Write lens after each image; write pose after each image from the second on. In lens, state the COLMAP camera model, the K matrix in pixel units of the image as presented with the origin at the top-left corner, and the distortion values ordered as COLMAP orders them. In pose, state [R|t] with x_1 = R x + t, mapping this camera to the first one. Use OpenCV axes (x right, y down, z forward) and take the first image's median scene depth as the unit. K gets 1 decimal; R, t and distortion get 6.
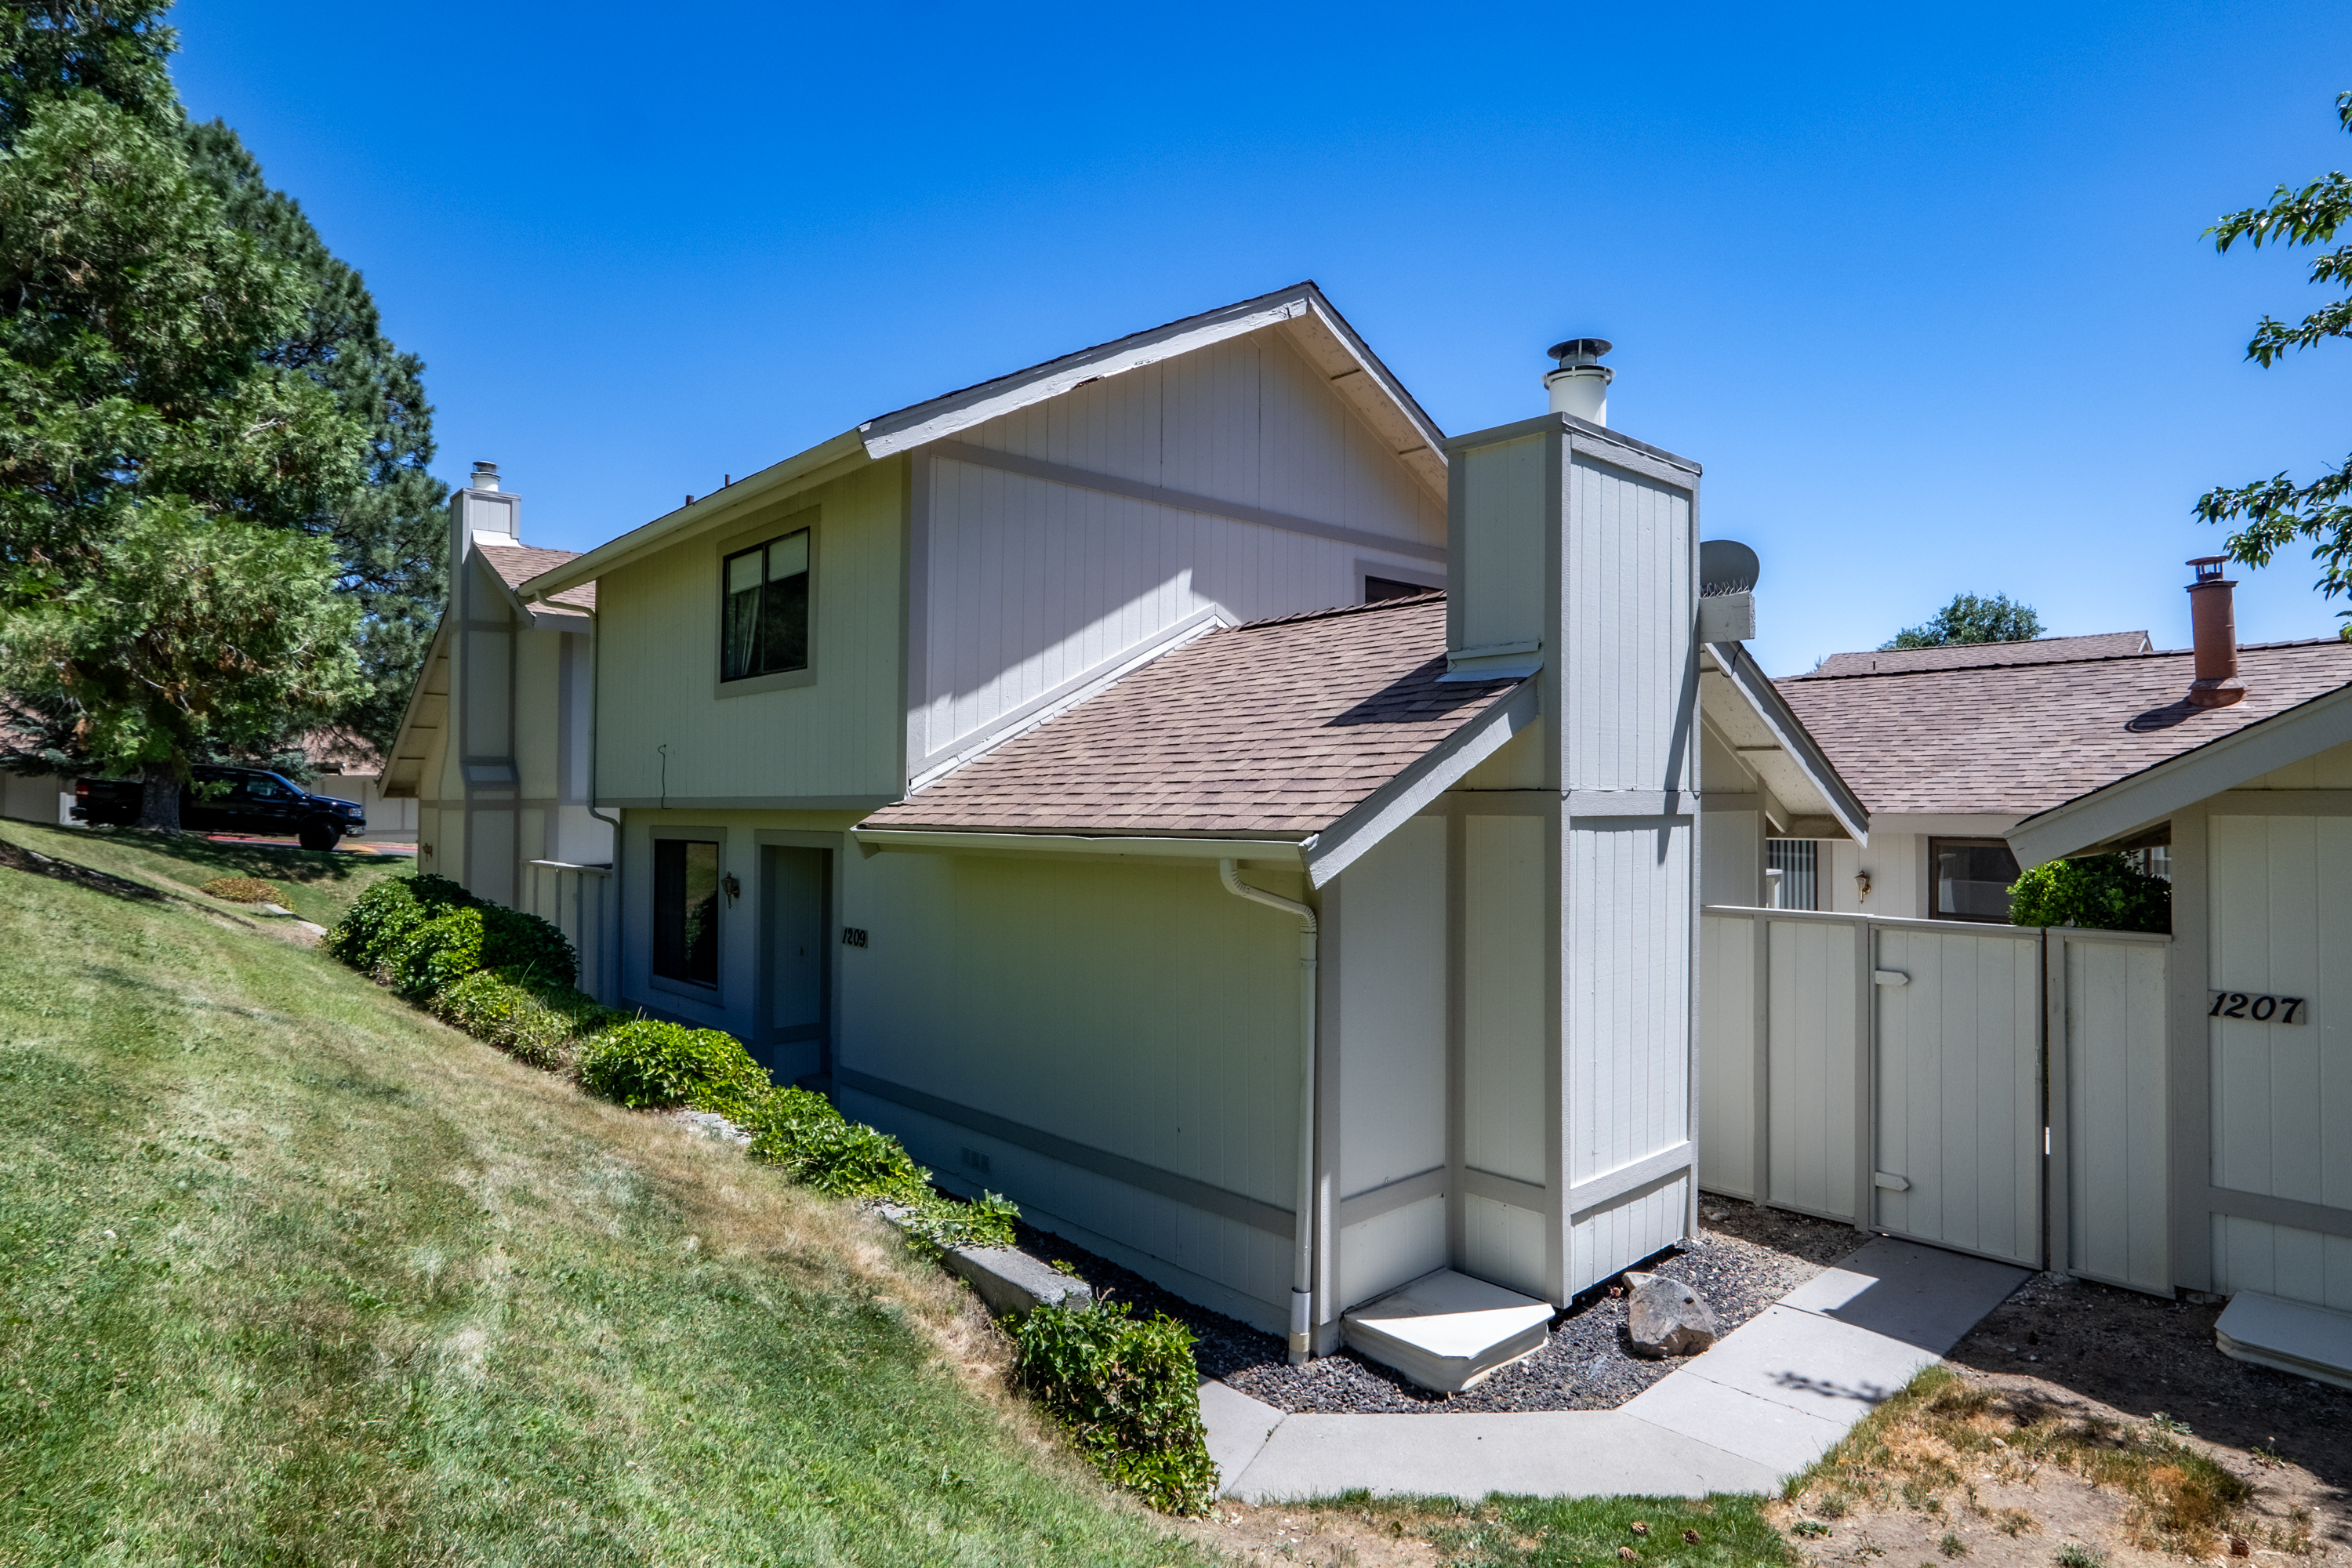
lens RADIAL K [[1257.7, 0, 1176.4], [0, 1257.7, 787.2], [0, 0, 1]] dist [-0.000005, 0.000003]
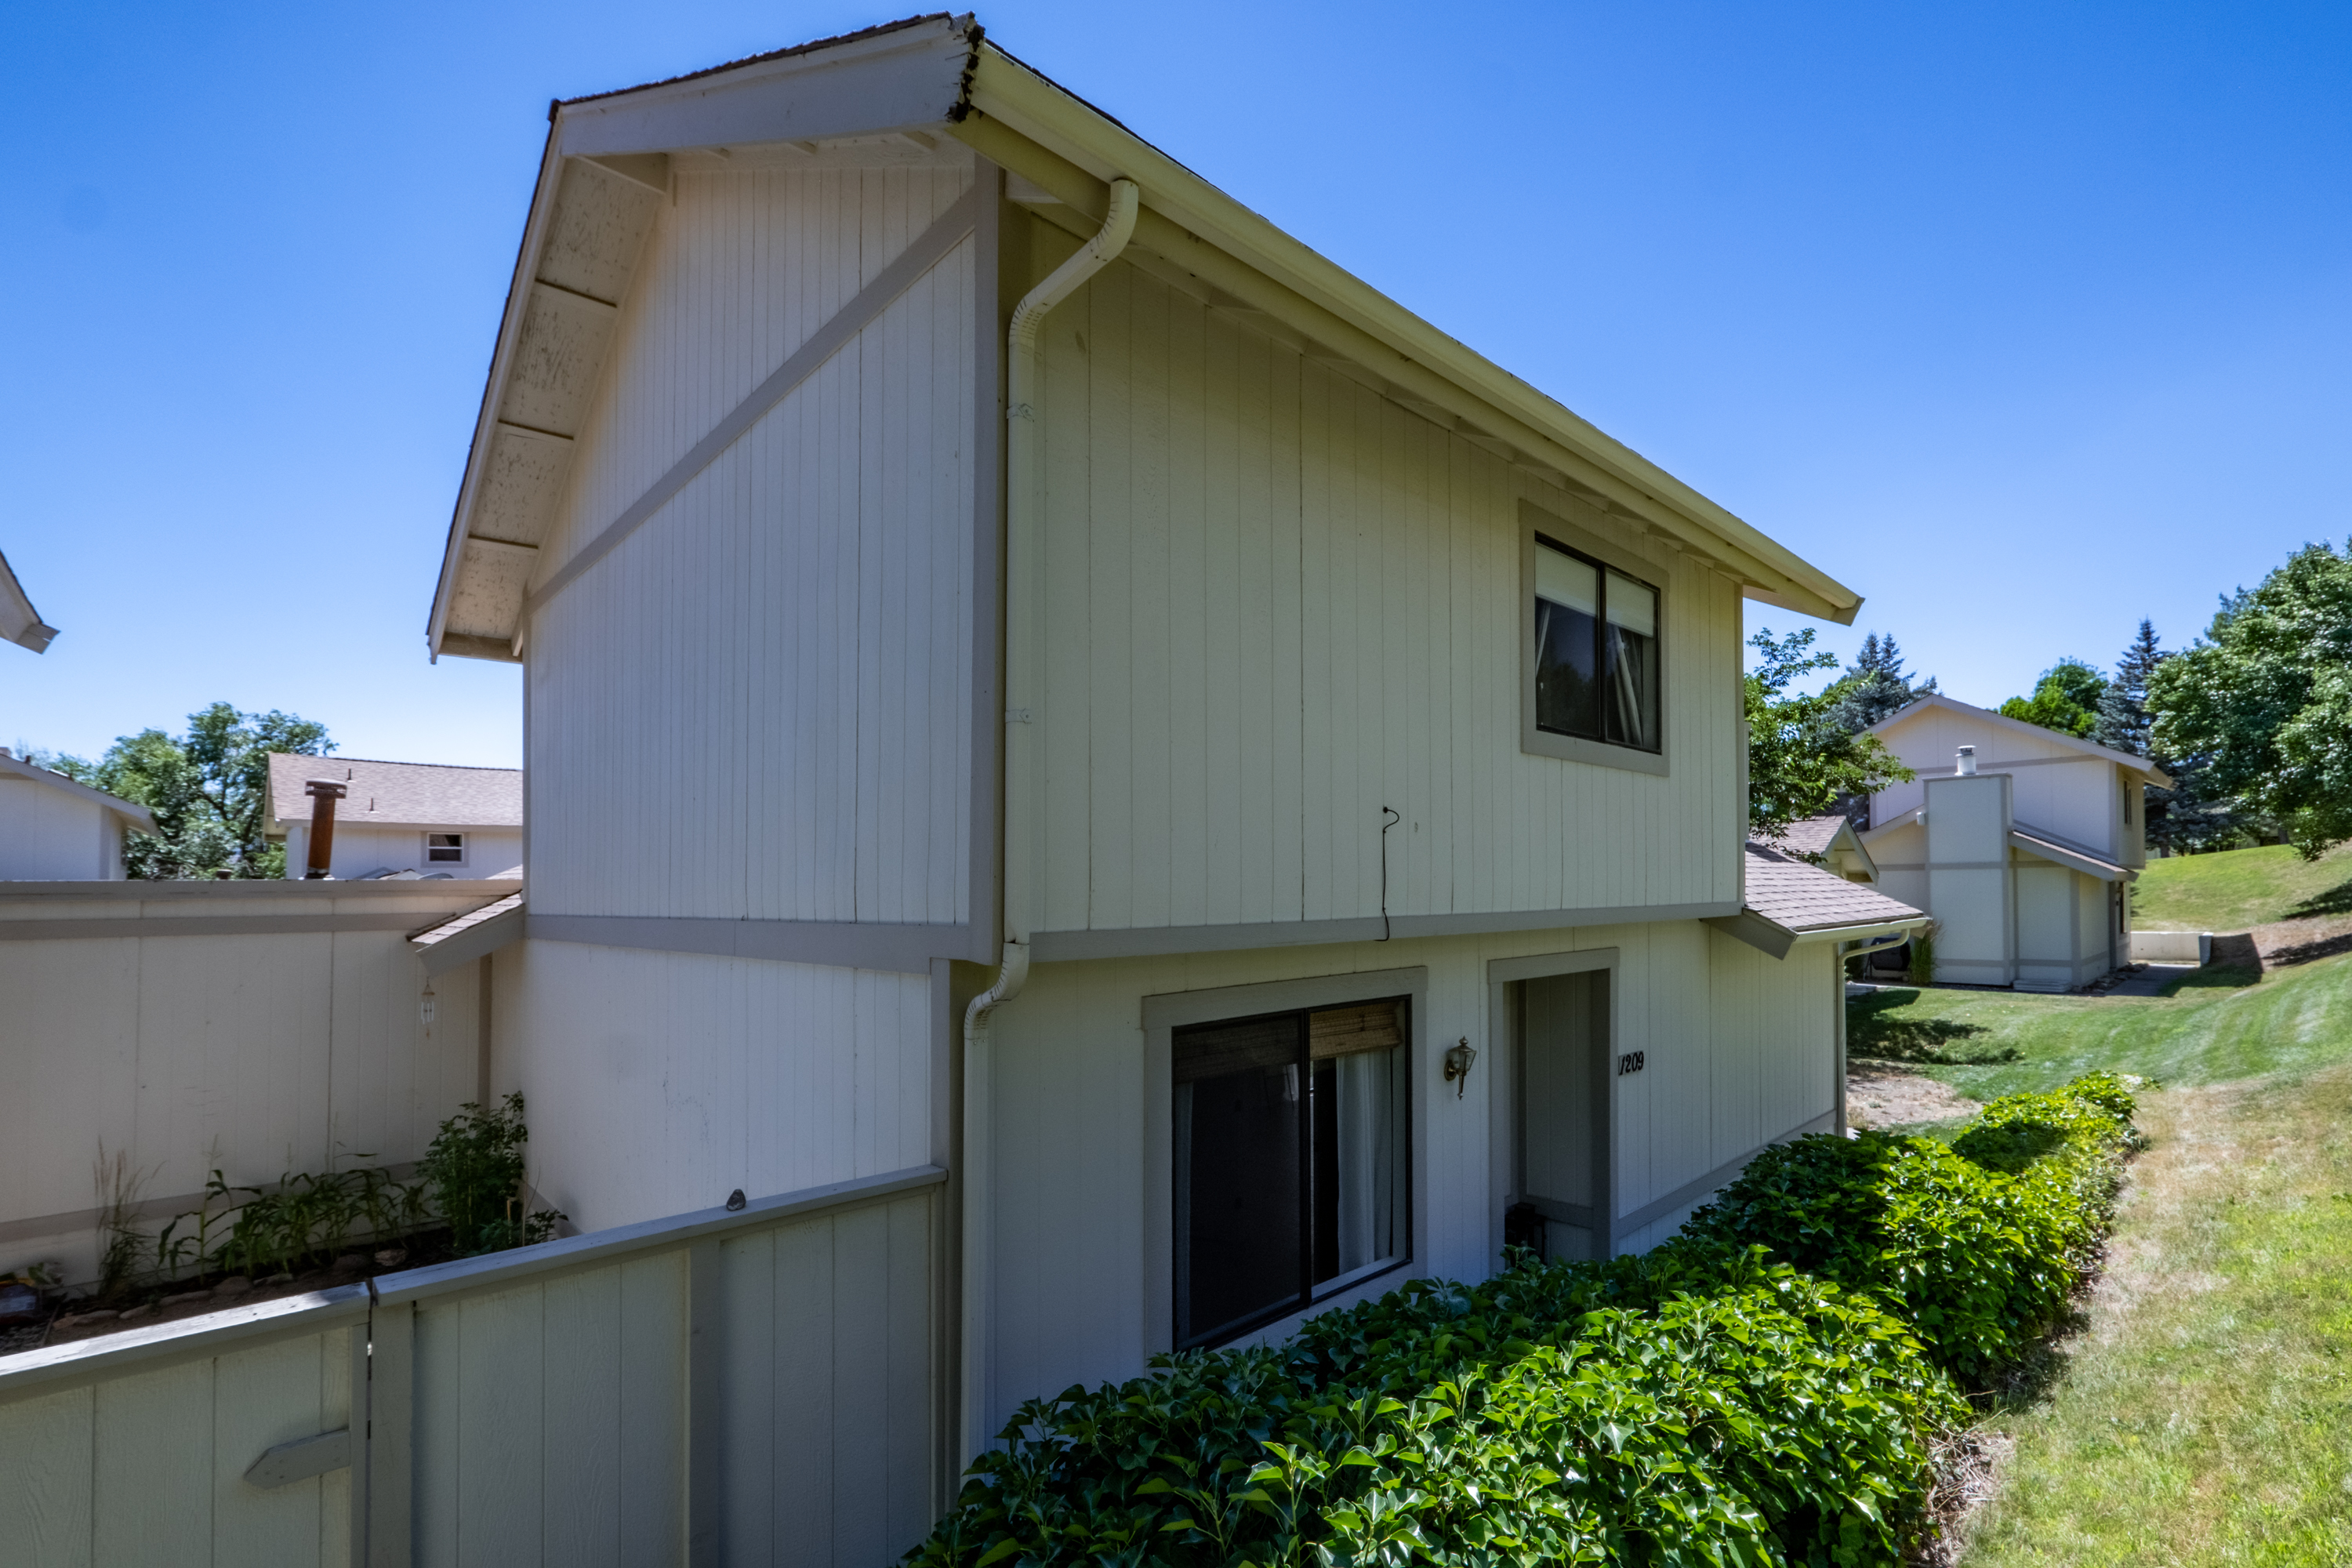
lens RADIAL K [[1022.1, 0, 1176.6], [0, 1022.1, 869.6], [0, 0, 1]] dist [-0.008972, -0.001338]
pose [[-0.002808, 0.010635, 0.999940, -0.934958], [-0.013855, 0.999847, -0.010673, -0.005355], [-0.999900, -0.013884, -0.002660, 1.266090]]
